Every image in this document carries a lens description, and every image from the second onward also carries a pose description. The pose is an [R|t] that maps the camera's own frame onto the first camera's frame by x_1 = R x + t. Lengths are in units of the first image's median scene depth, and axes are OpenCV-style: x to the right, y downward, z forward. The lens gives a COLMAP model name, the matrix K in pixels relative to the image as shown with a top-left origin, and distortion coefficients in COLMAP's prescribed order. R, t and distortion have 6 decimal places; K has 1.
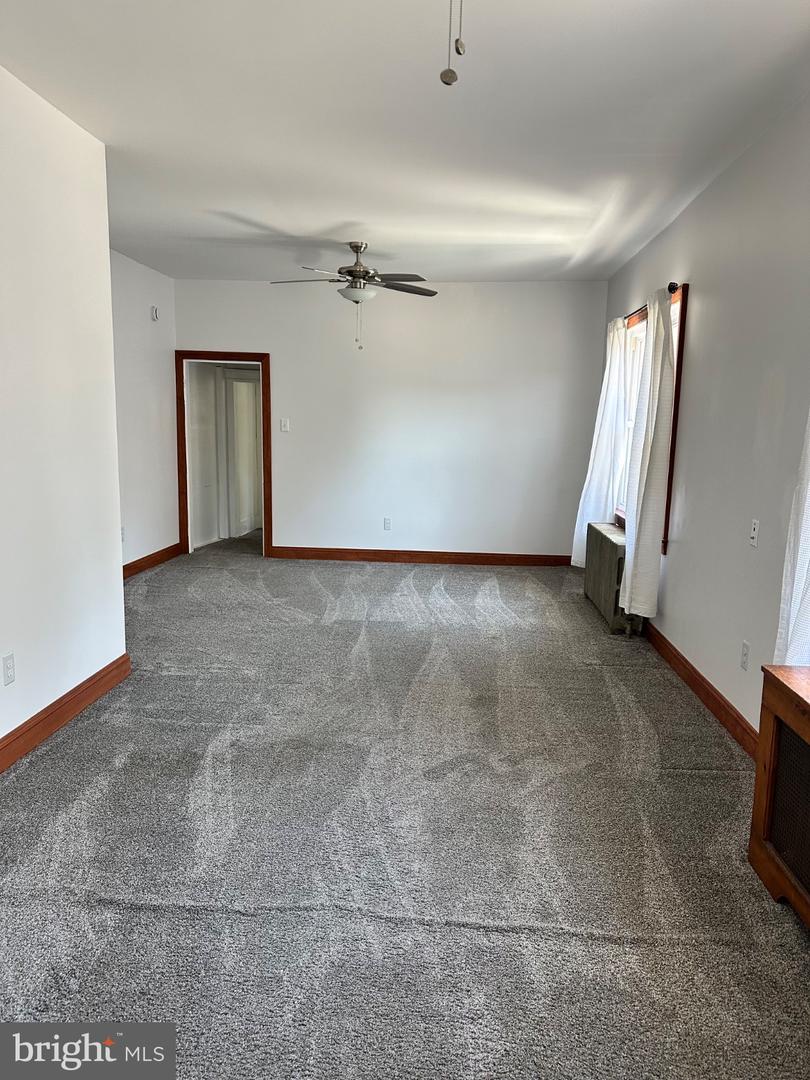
lens RADIAL K [[771.3, 0, 407.6], [0, 771.3, 539.7], [0, 0, 1]] dist [0.070175, -0.054925]
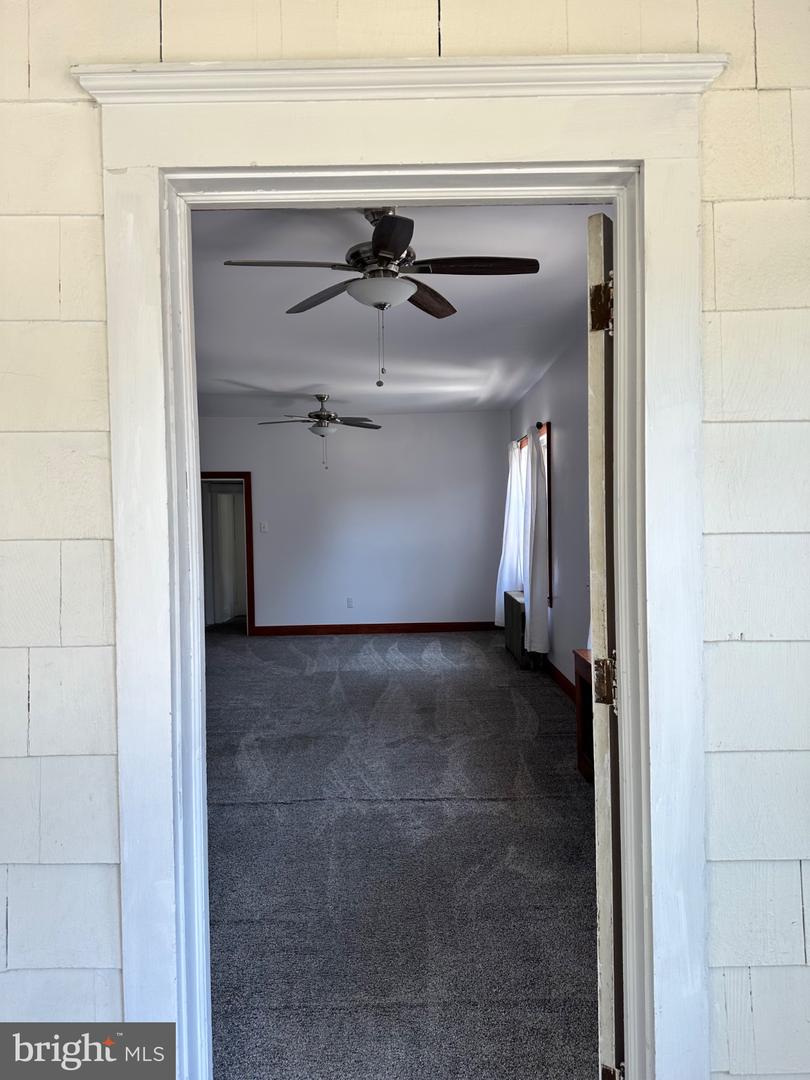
lens RADIAL K [[754.3, 0, 434.4], [0, 754.3, 558.0], [0, 0, 1]] dist [0.068607, 0.000118]
pose [[0.994473, -0.043152, 0.095716, -0.007103], [0.052492, 0.993869, -0.097304, 0.051192], [-0.090931, 0.101791, 0.990641, -0.339731]]
